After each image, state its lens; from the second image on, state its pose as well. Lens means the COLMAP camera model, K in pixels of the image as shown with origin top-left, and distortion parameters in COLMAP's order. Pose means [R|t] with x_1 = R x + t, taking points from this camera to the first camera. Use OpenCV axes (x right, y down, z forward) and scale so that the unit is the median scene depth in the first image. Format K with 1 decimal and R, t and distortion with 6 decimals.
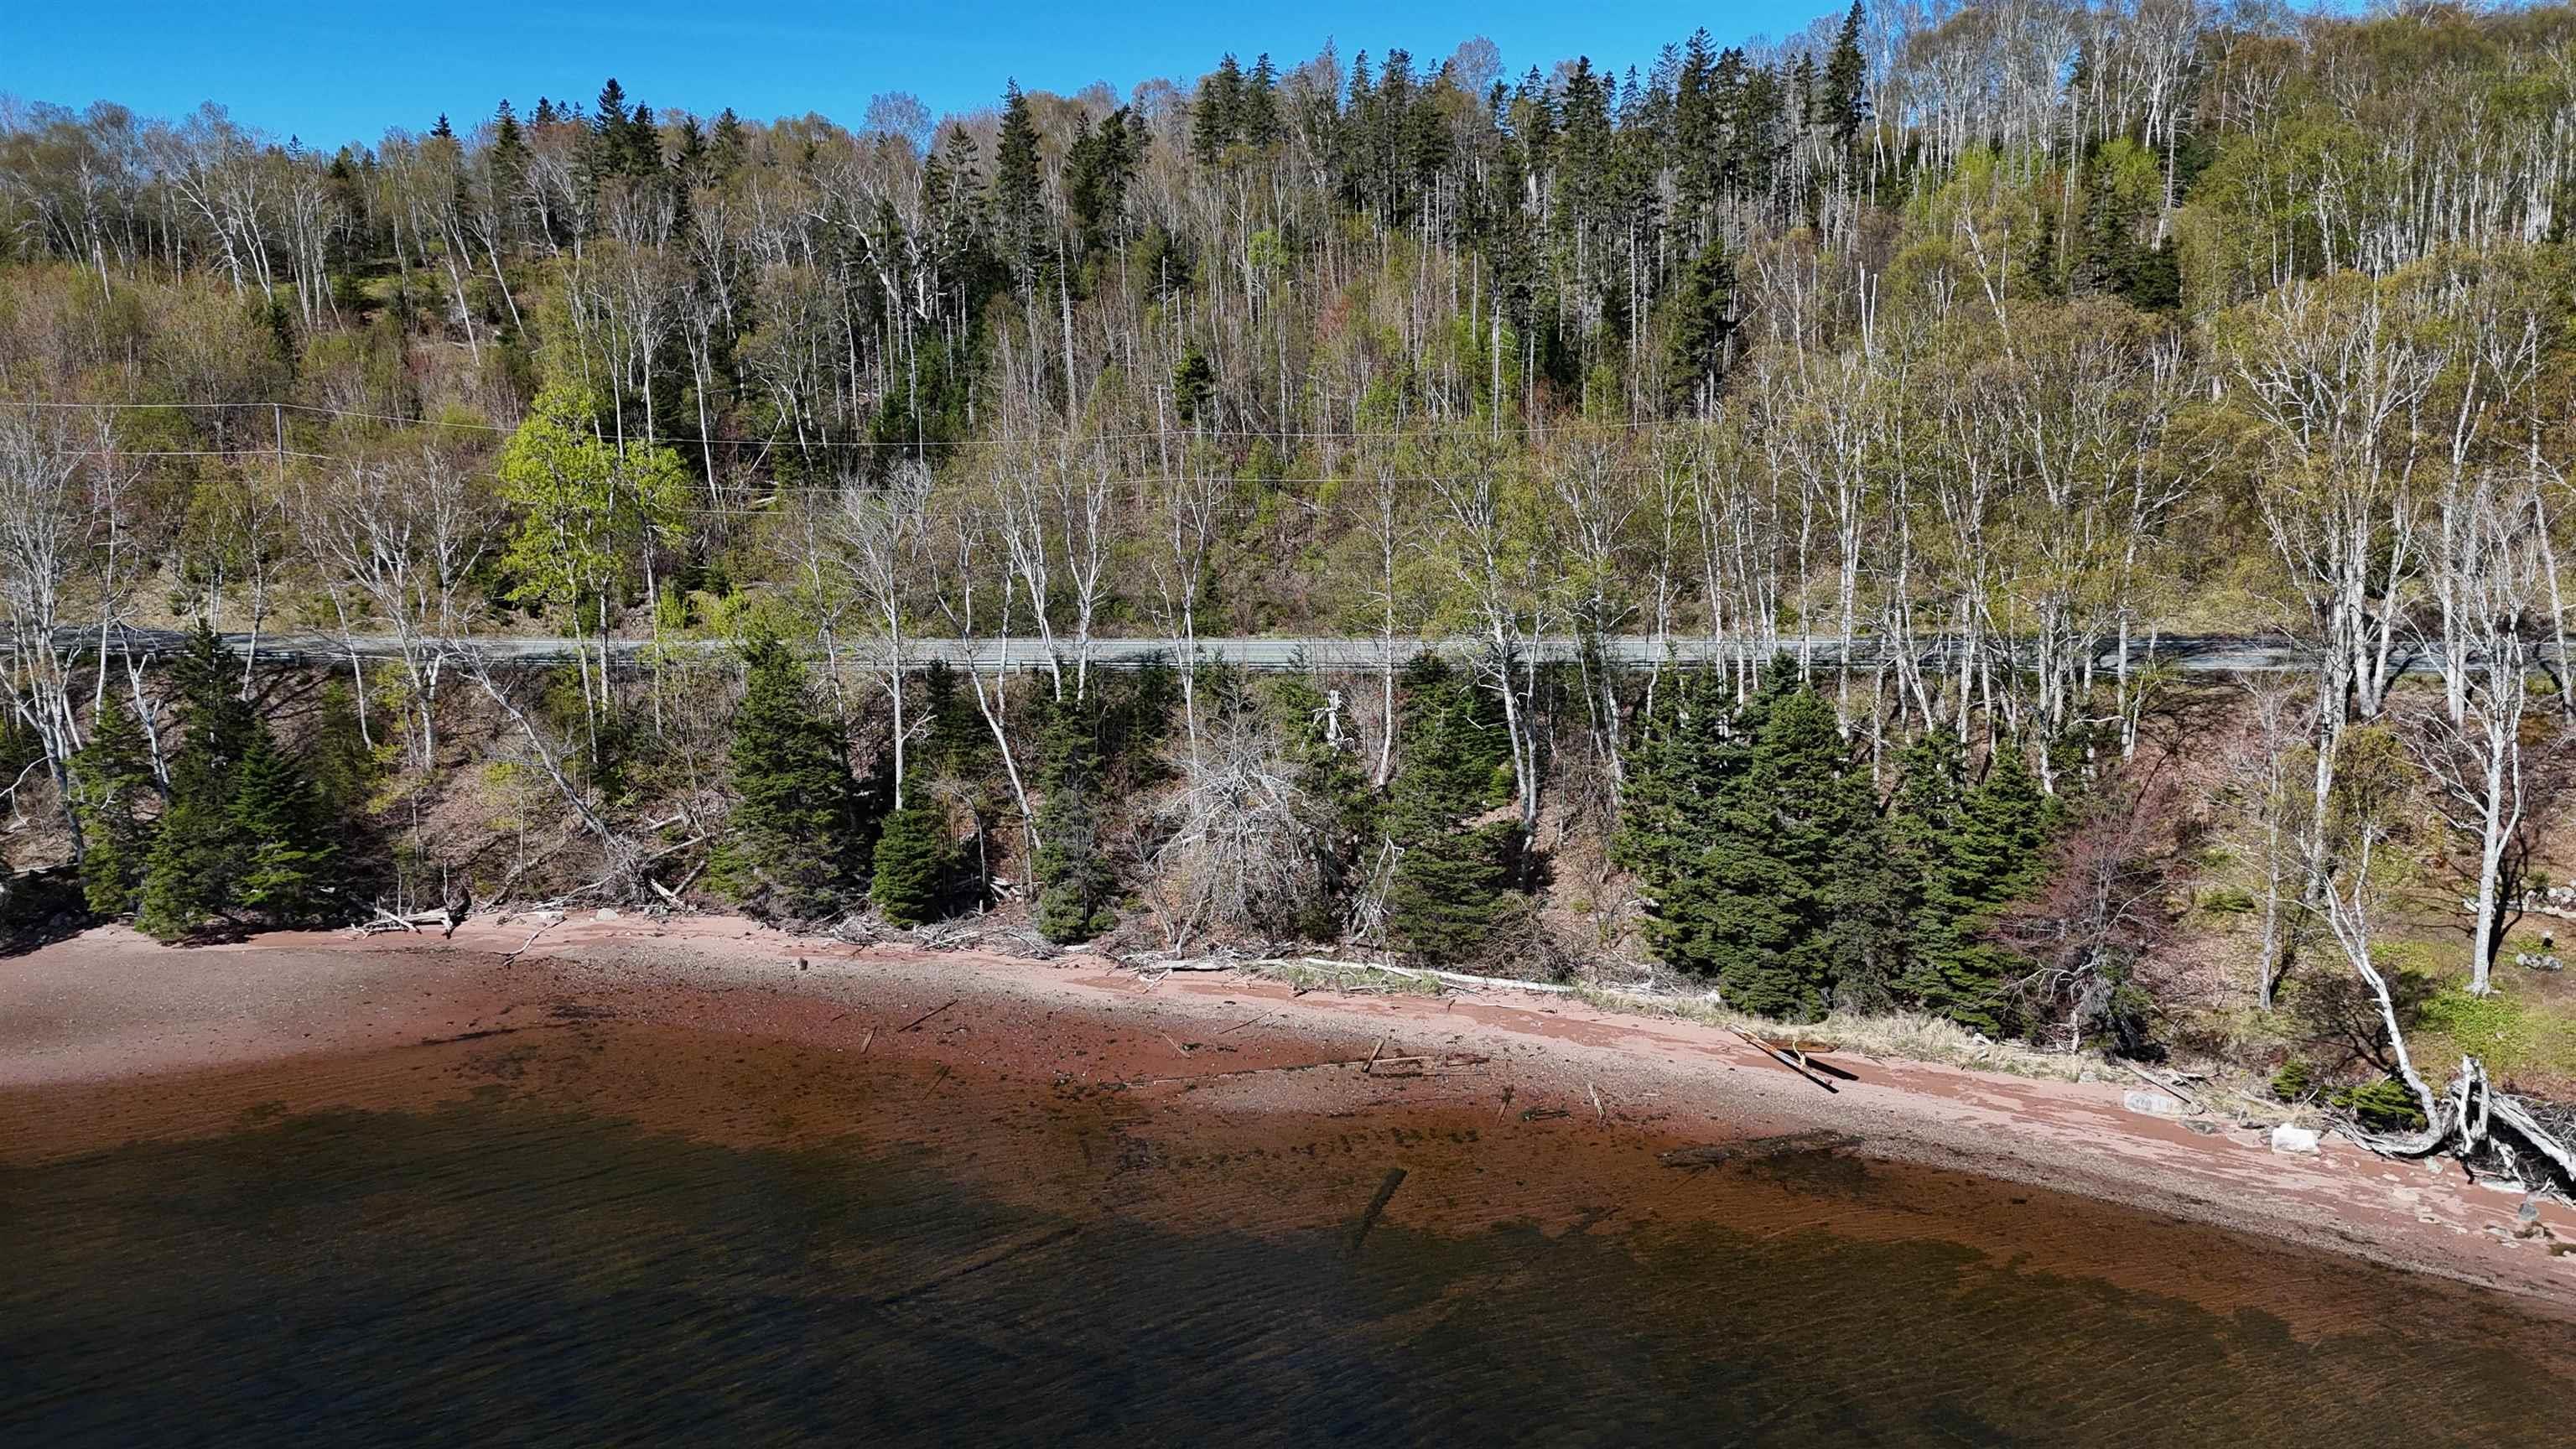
lens RADIAL K [[1916.3, 0, 1292.3], [0, 1916.3, 728.4], [0, 0, 1]] dist [0.067964, -0.058765]
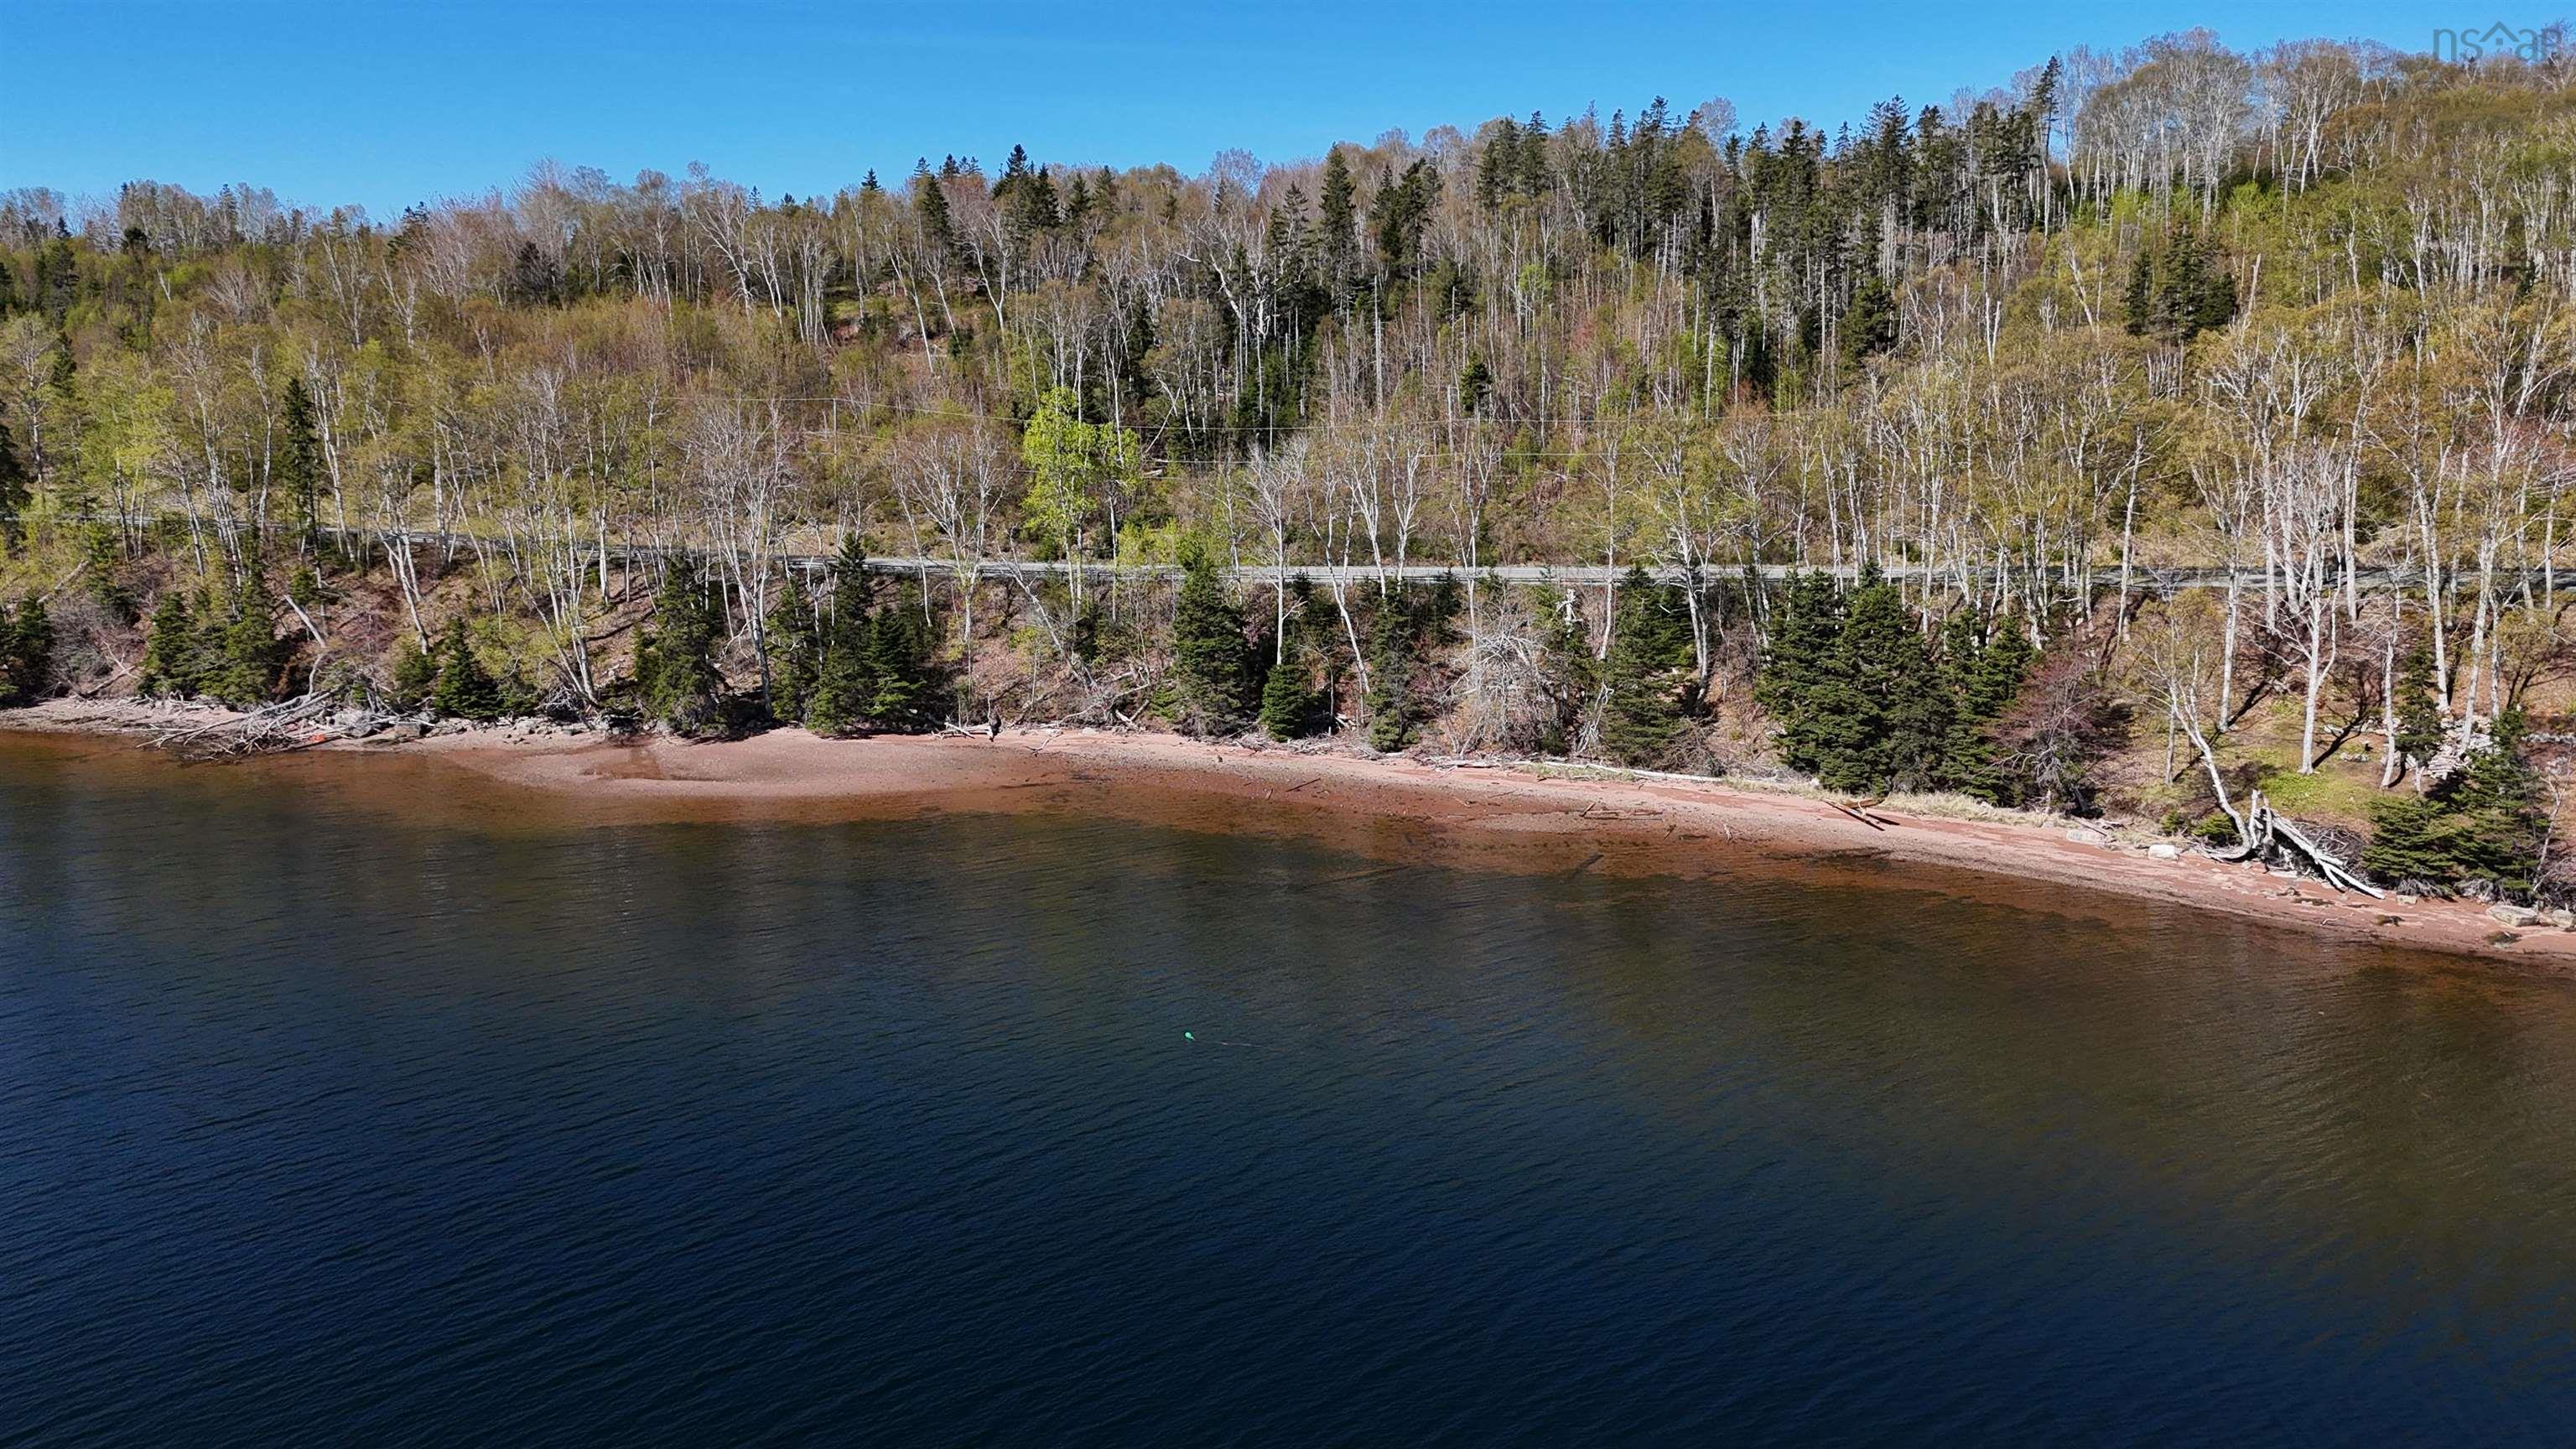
lens RADIAL K [[1916.3, 0, 1272.2], [0, 1916.3, 730.9], [0, 0, 1]] dist [0.067964, -0.058765]
pose [[0.989570, 0.026854, -0.141525, 0.005742], [-0.026885, 0.999637, 0.001691, 0.091330], [0.141519, 0.002132, 0.989933, -0.496741]]
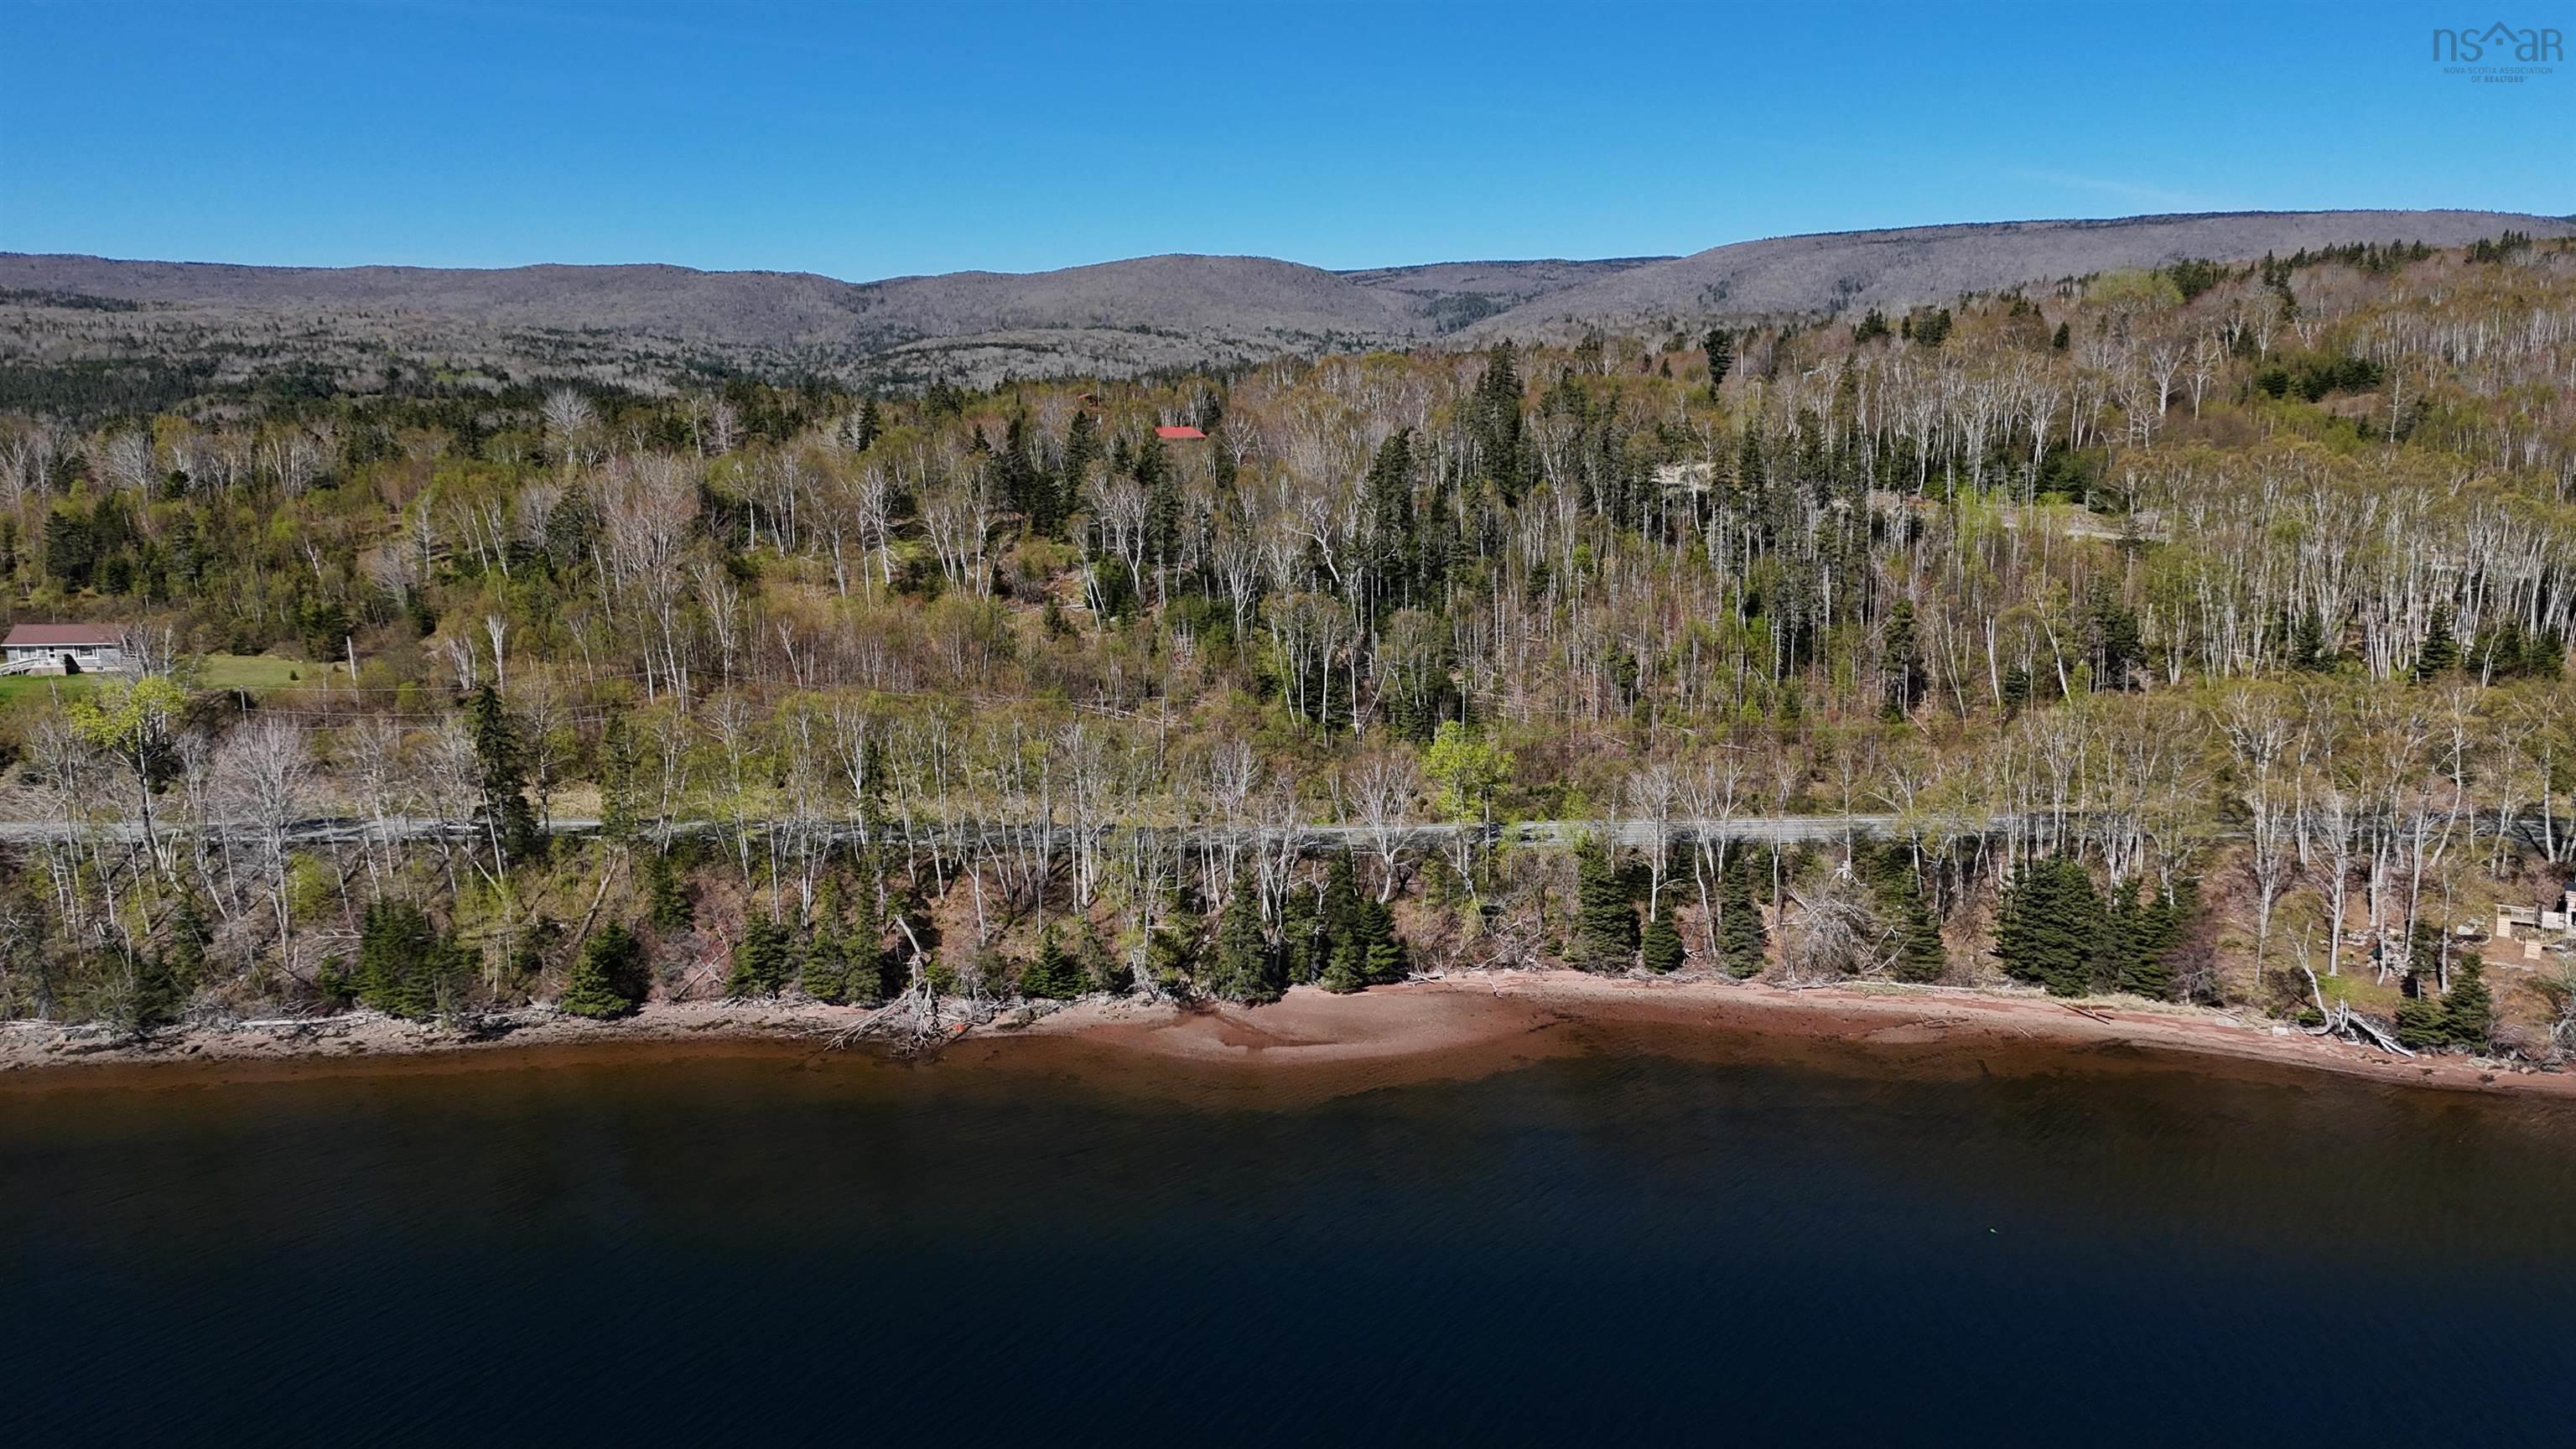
lens RADIAL K [[1916.3, 0, 1290.2], [0, 1916.3, 734.5], [0, 0, 1]] dist [0.067964, -0.058765]
pose [[0.986885, -0.023667, 0.159679, -0.951898], [0.023228, 0.999720, 0.004617, -0.188254], [-0.159744, -0.000847, 0.987158, -1.100894]]
